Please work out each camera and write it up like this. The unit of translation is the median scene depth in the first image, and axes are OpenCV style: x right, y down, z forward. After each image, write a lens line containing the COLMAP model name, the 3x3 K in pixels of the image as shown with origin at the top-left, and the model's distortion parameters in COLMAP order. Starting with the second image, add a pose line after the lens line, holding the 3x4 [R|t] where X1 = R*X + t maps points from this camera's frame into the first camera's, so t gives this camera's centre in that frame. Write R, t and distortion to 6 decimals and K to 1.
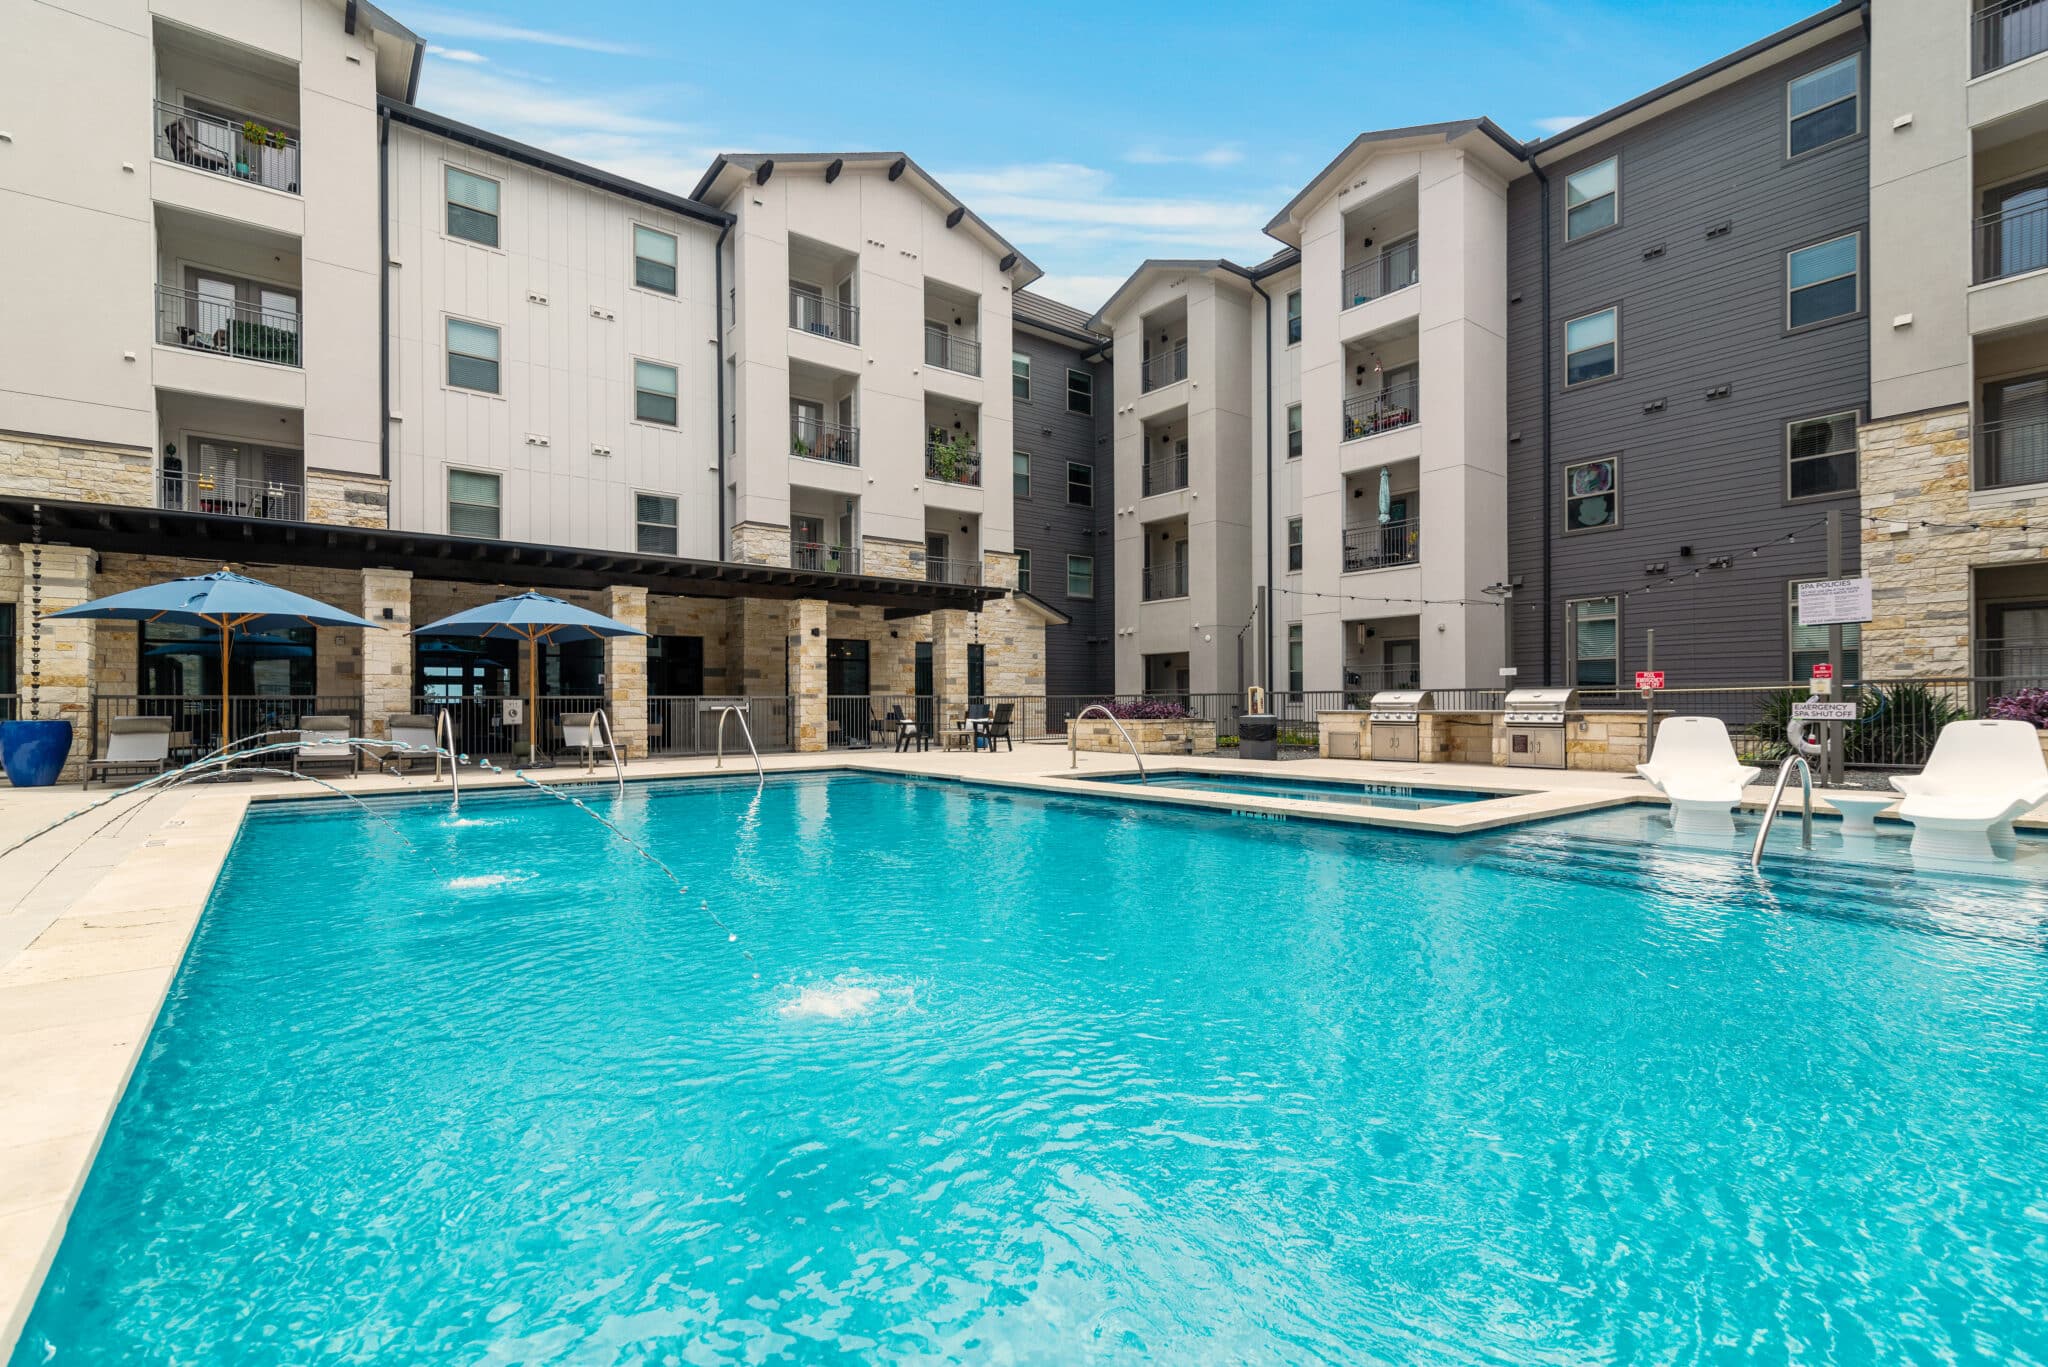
lens RADIAL K [[924.3, 0, 1019.2], [0, 924.3, 704.5], [0, 0, 1]] dist [0.013957, -0.000068]
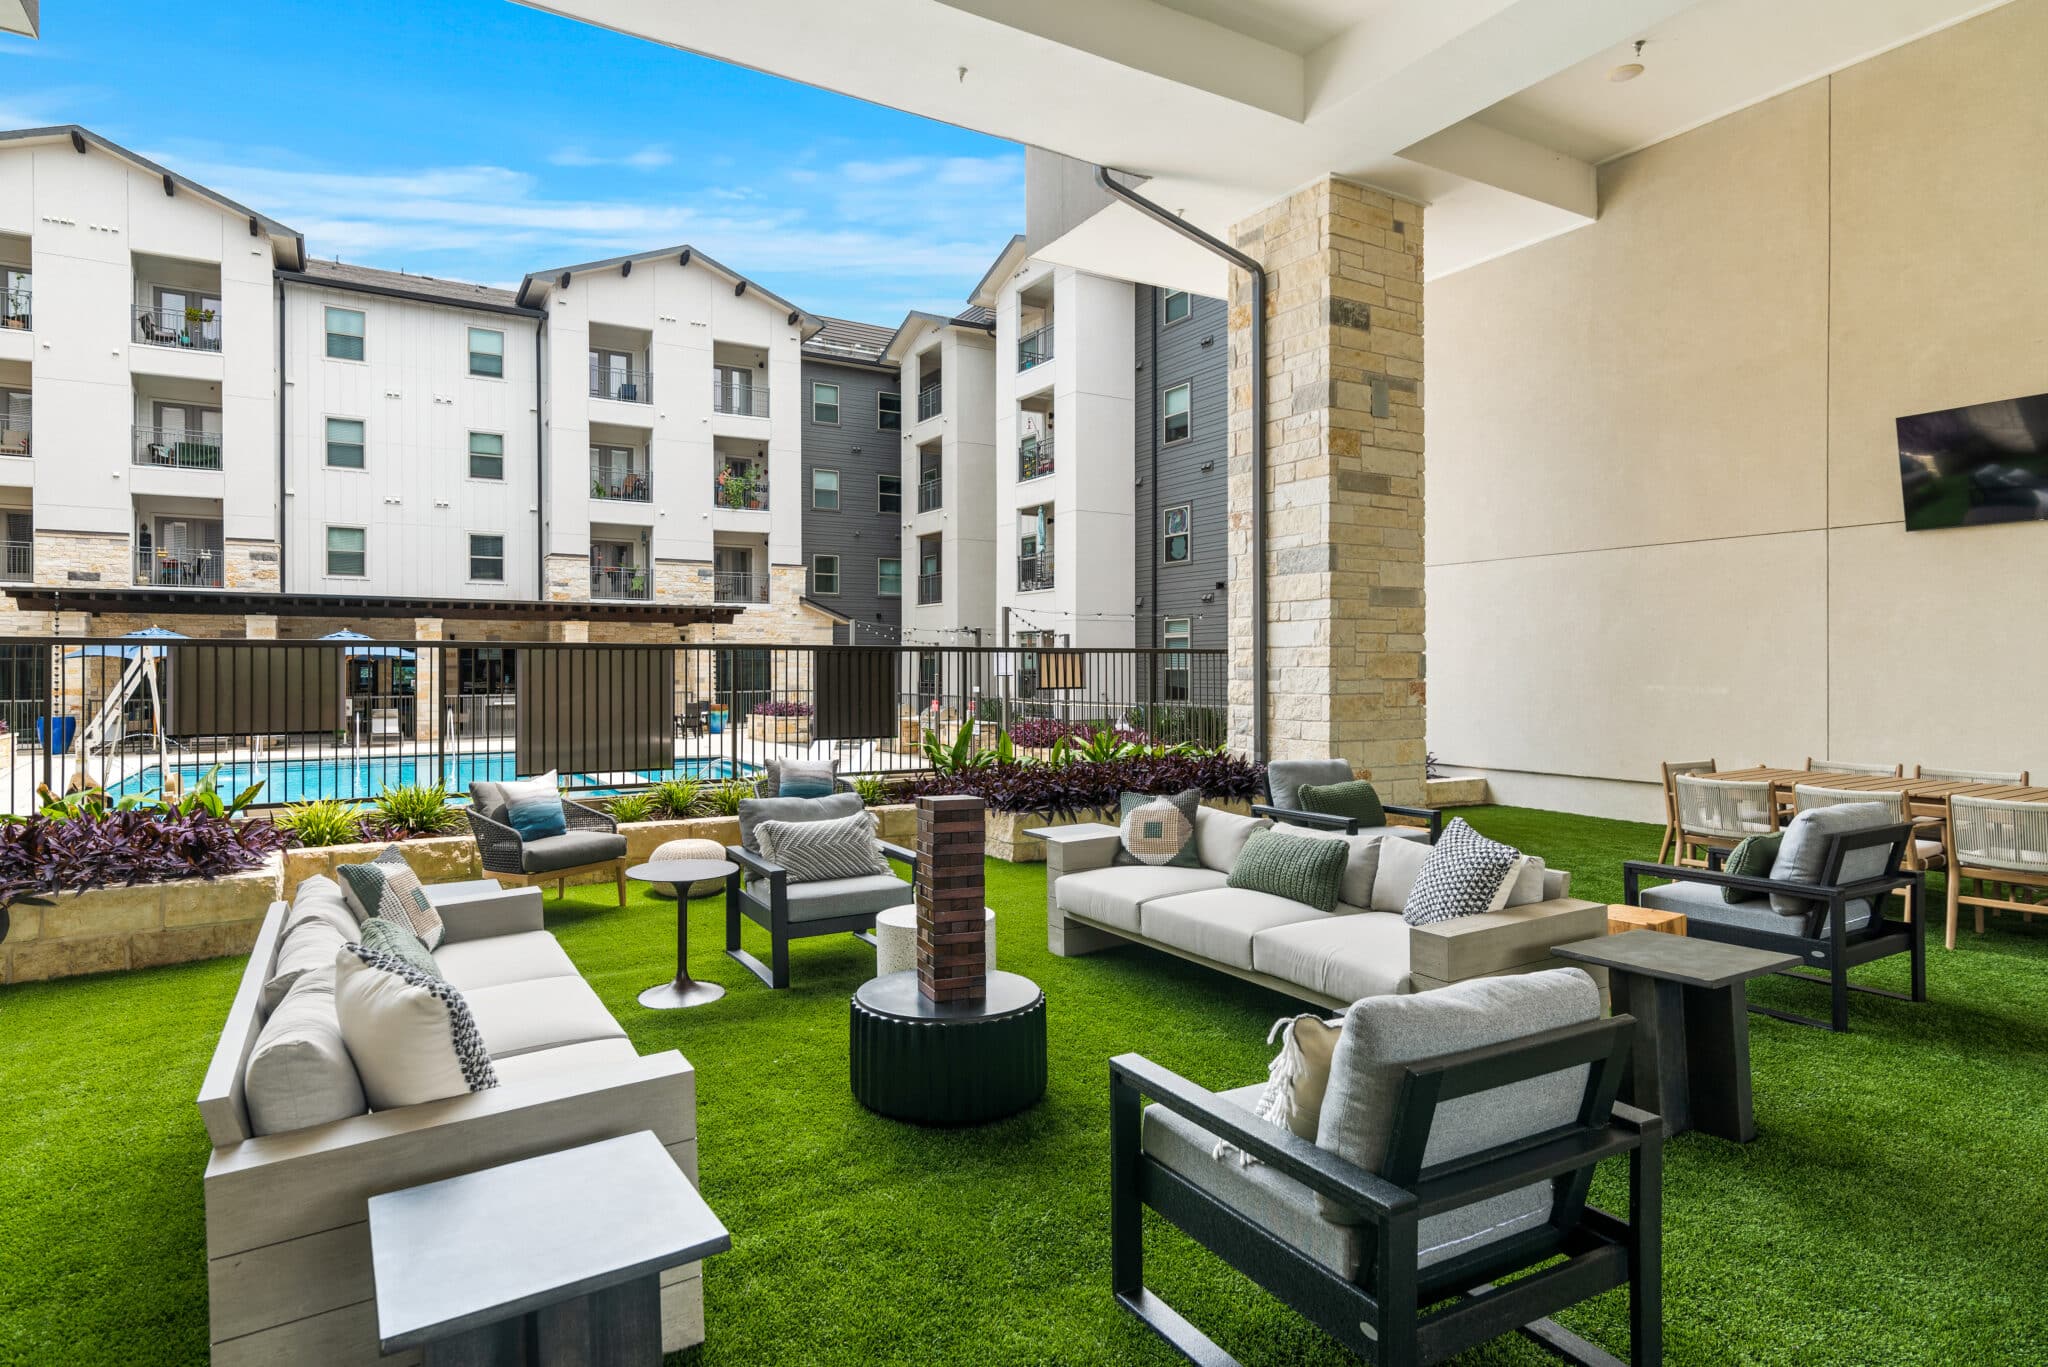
lens RADIAL K [[1141.1, 0, 1016.3], [0, 1141.1, 676.9], [0, 0, 1]] dist [0.002088, 0.001290]
pose [[0.989395, 0.007225, -0.145071, 0.566676], [-0.004942, 0.999858, 0.016092, -0.056087], [0.145167, -0.015205, 0.989290, -0.466060]]
